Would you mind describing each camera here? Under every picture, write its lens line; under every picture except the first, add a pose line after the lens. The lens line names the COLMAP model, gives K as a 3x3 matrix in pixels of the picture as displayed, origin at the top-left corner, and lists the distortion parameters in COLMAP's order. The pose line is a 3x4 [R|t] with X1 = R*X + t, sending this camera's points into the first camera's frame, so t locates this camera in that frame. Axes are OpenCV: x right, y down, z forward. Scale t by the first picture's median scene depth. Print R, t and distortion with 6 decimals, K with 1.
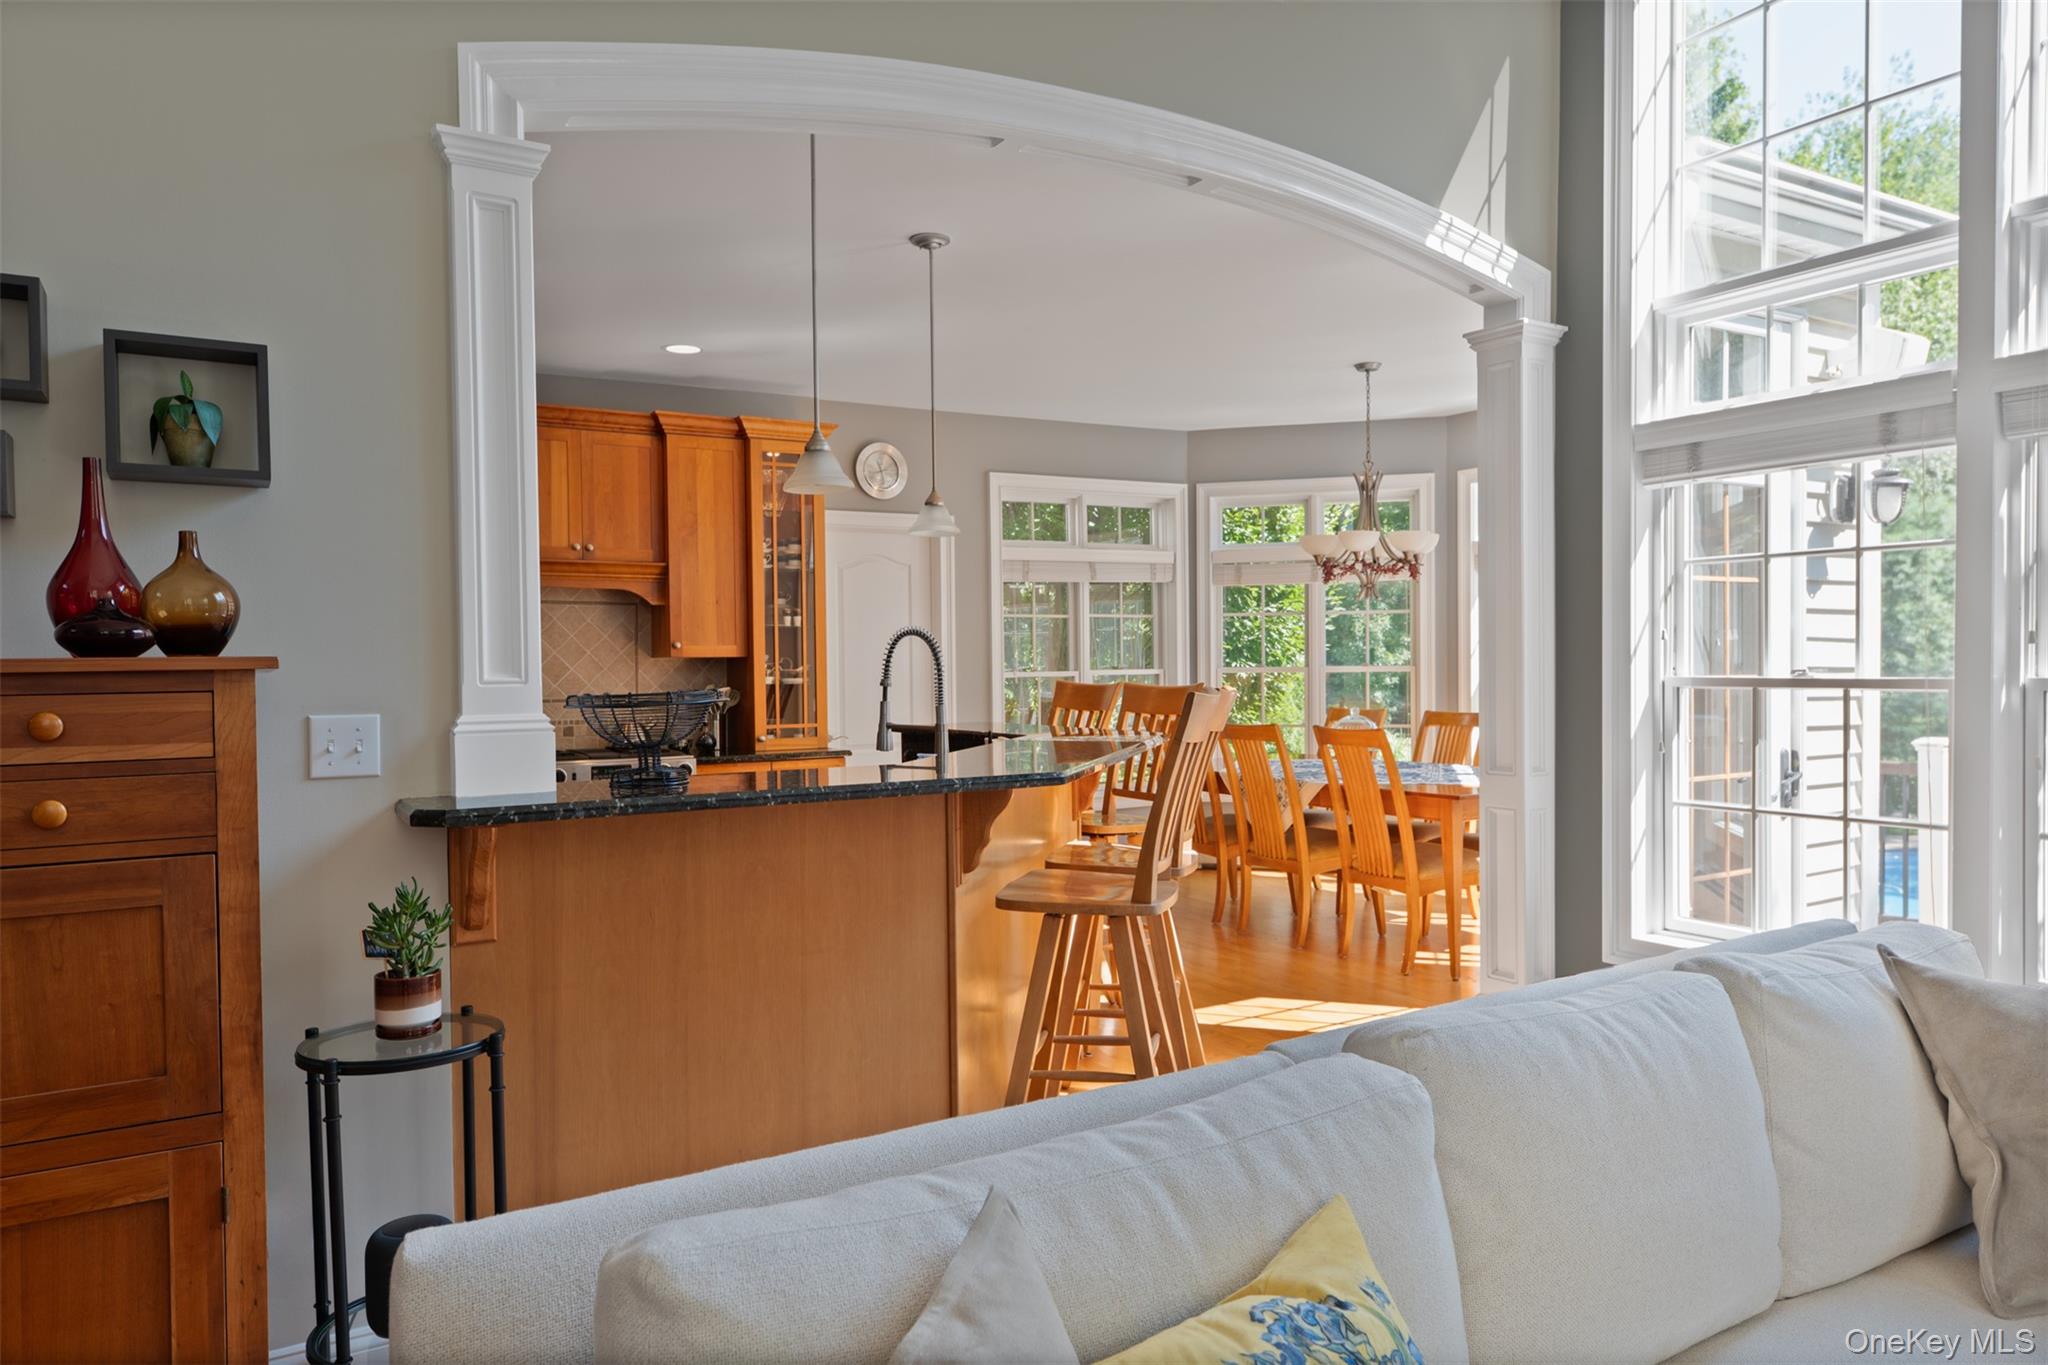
lens RADIAL K [[1368.3, 0, 1018.6], [0, 1368.3, 674.1], [0, 0, 1]] dist [0.012658, 0.001058]
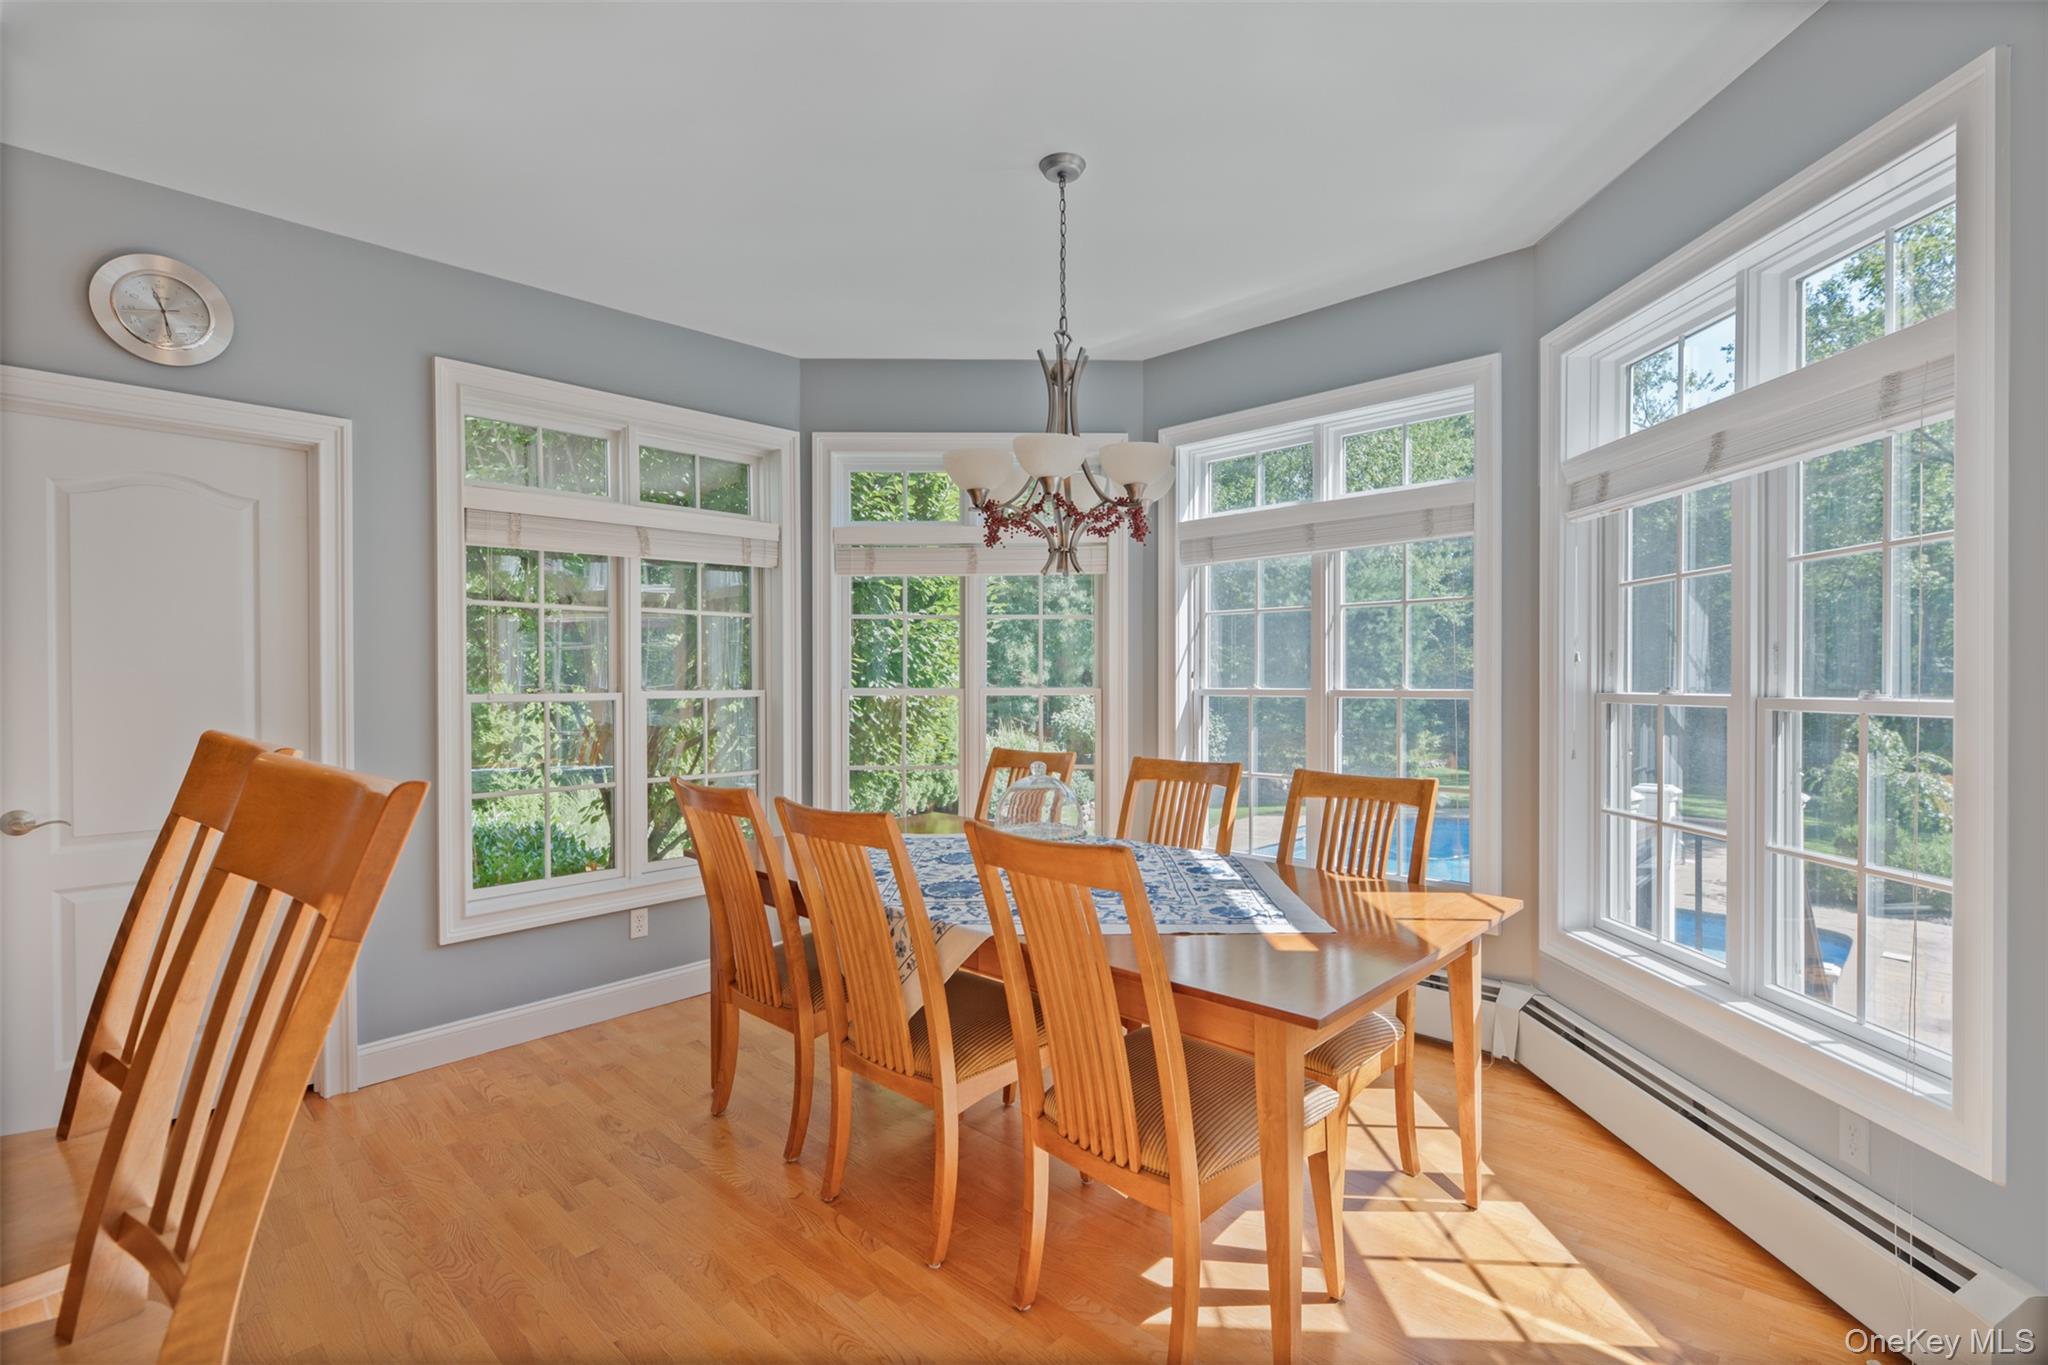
lens RADIAL K [[935.9, 0, 1021.8], [0, 935.9, 695.4], [0, 0, 1]] dist [-0.002135, -0.002128]
pose [[0.965418, 0.002087, 0.260700, 0.113220], [-0.003965, 0.999970, 0.006680, -0.004710], [-0.260678, -0.007483, 0.965397, 0.517659]]
